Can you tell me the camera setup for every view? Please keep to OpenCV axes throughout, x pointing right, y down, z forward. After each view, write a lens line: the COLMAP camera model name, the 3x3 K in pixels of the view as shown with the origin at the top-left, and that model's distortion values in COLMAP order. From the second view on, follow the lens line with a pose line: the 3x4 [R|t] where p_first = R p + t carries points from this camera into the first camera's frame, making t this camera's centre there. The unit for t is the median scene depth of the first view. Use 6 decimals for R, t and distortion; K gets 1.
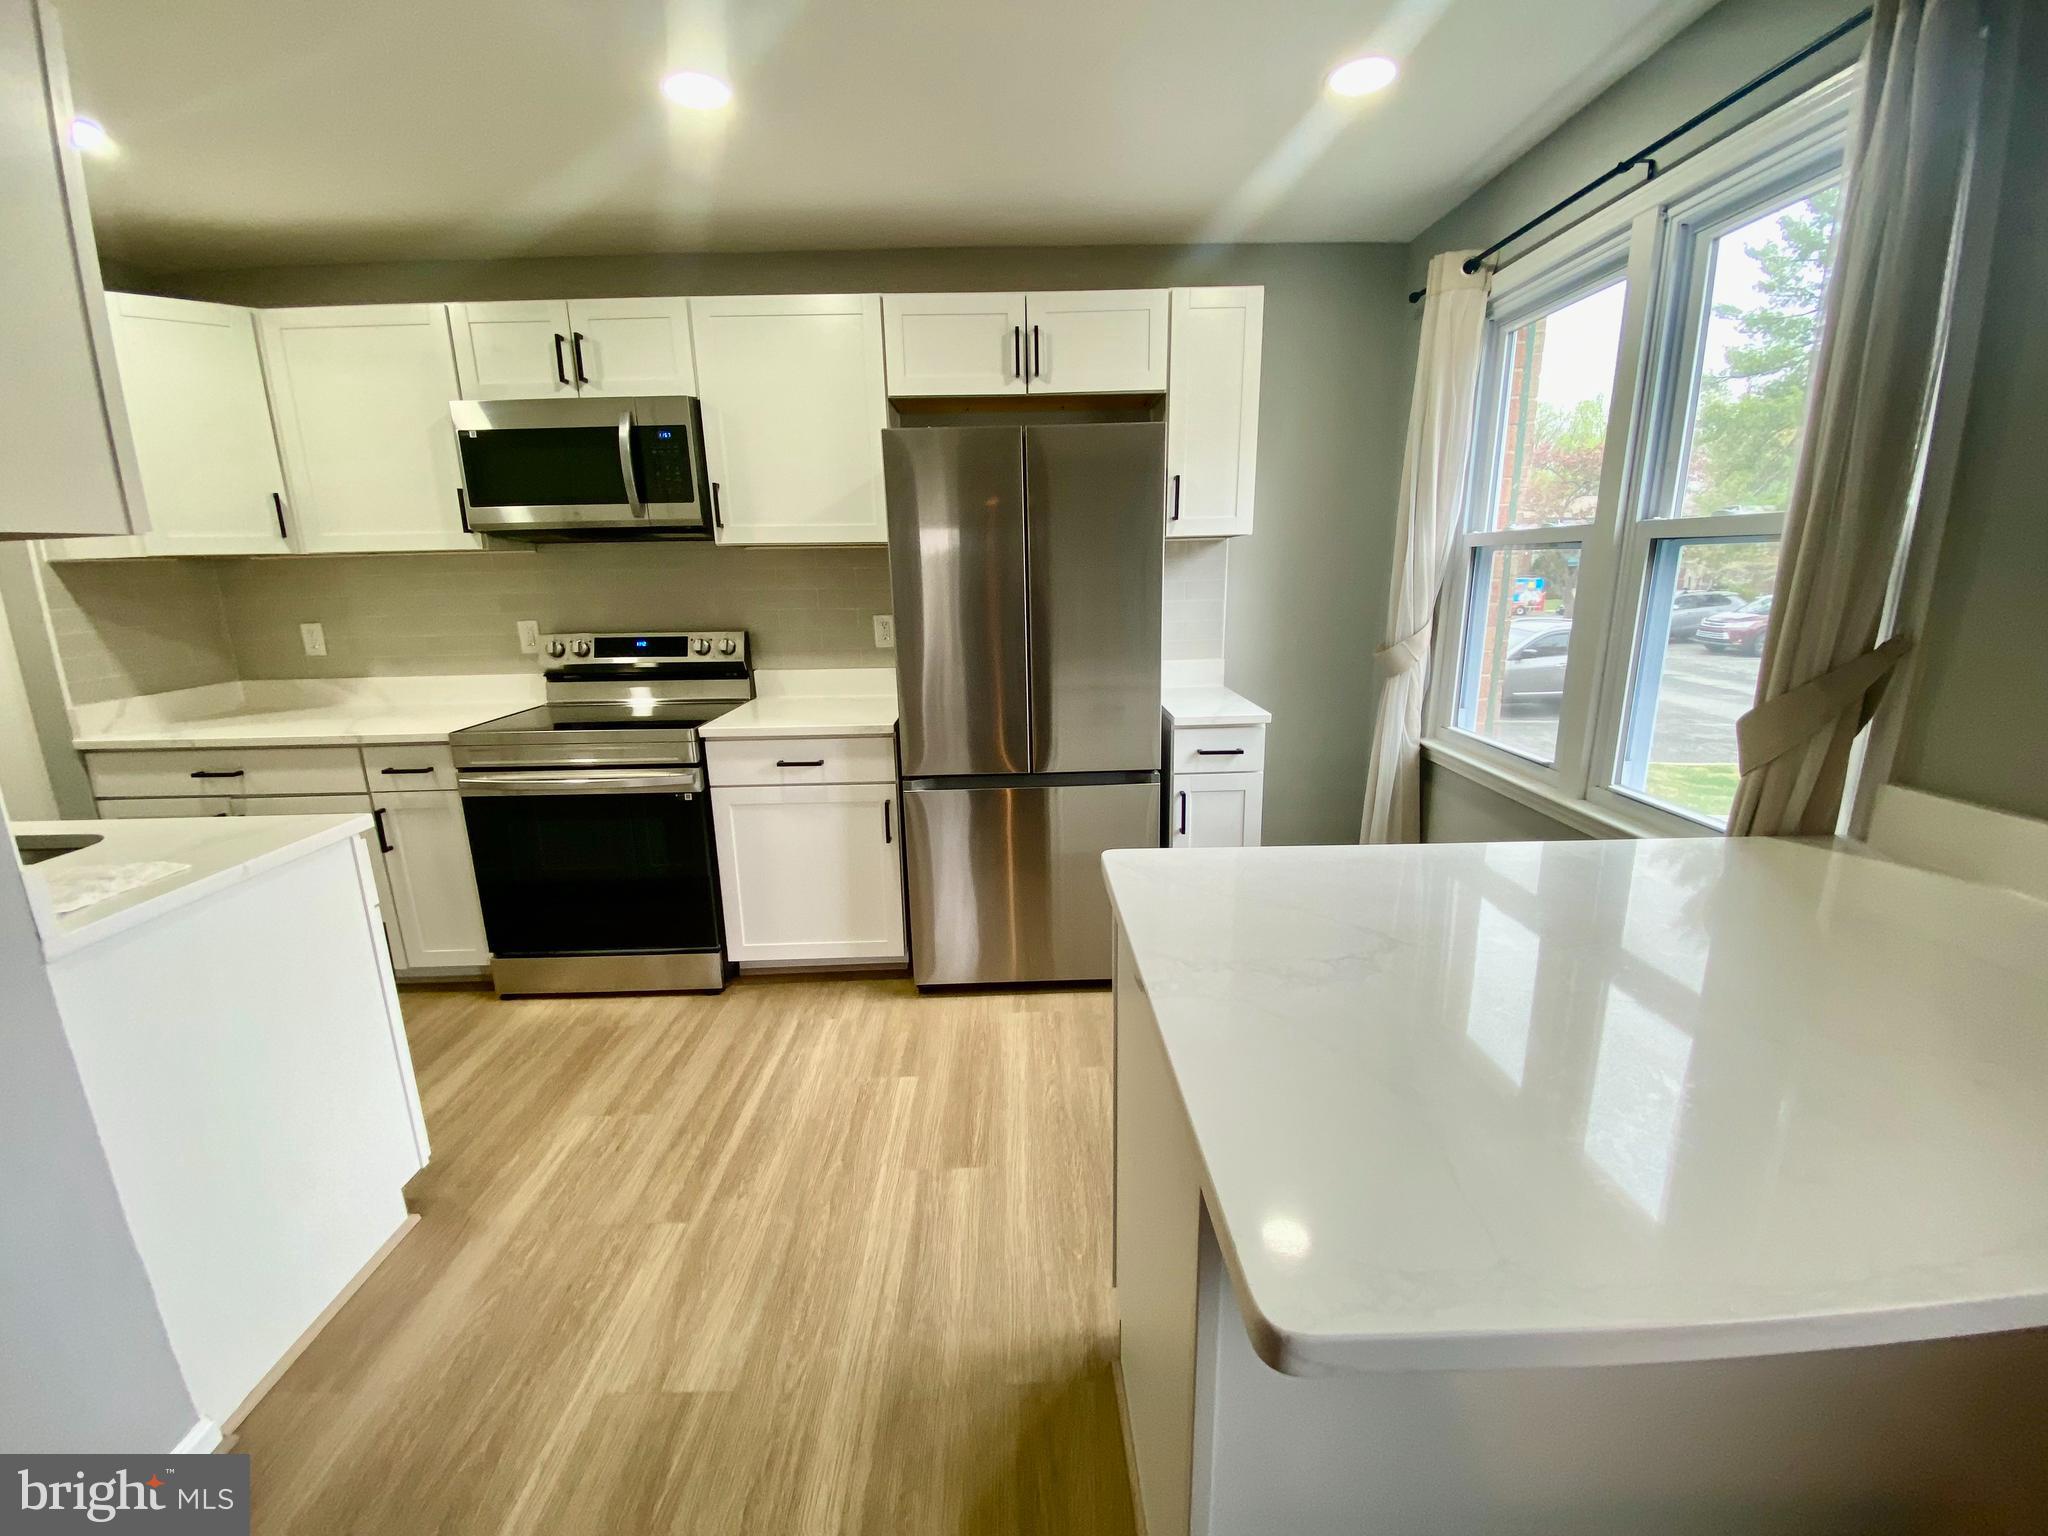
lens RADIAL K [[814.4, 0, 1012.7], [0, 814.4, 765.3], [0, 0, 1]] dist [0.001132, -0.008034]
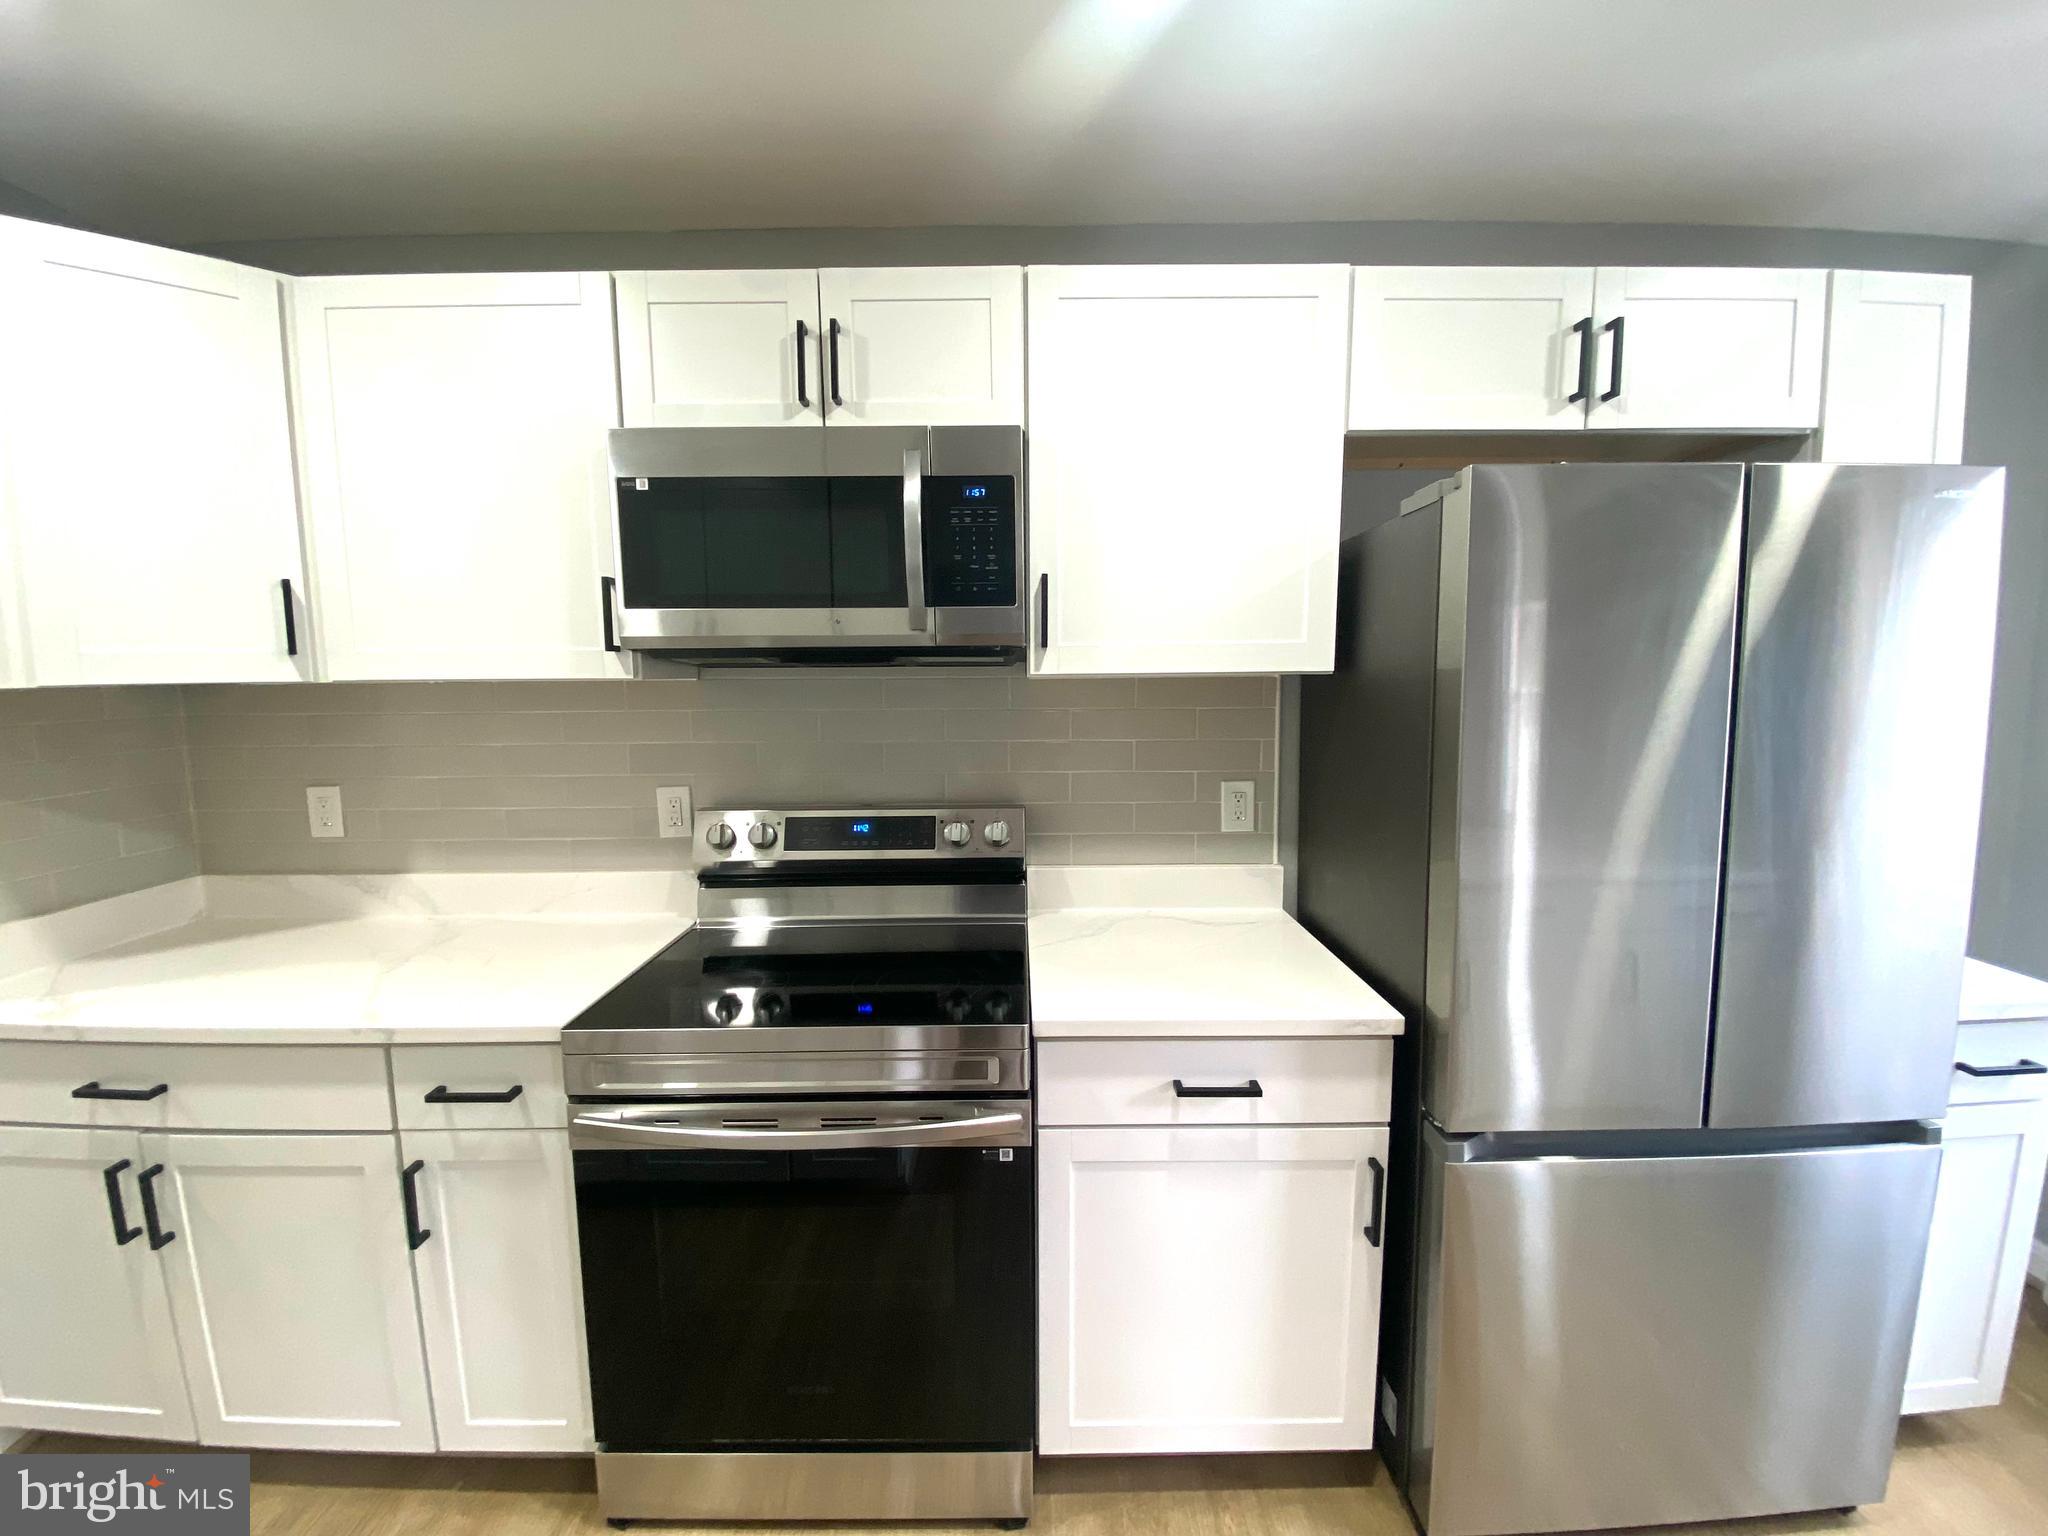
lens RADIAL K [[834.2, 0, 1024.0], [0, 834.2, 768.0], [0, 0, 1]] dist [0.014853, -0.016322]
pose [[0.999808, 0.012764, -0.014879, -0.375806], [-0.014456, 0.992689, -0.119834, -0.139897], [0.013241, 0.120026, 0.992682, 0.434077]]
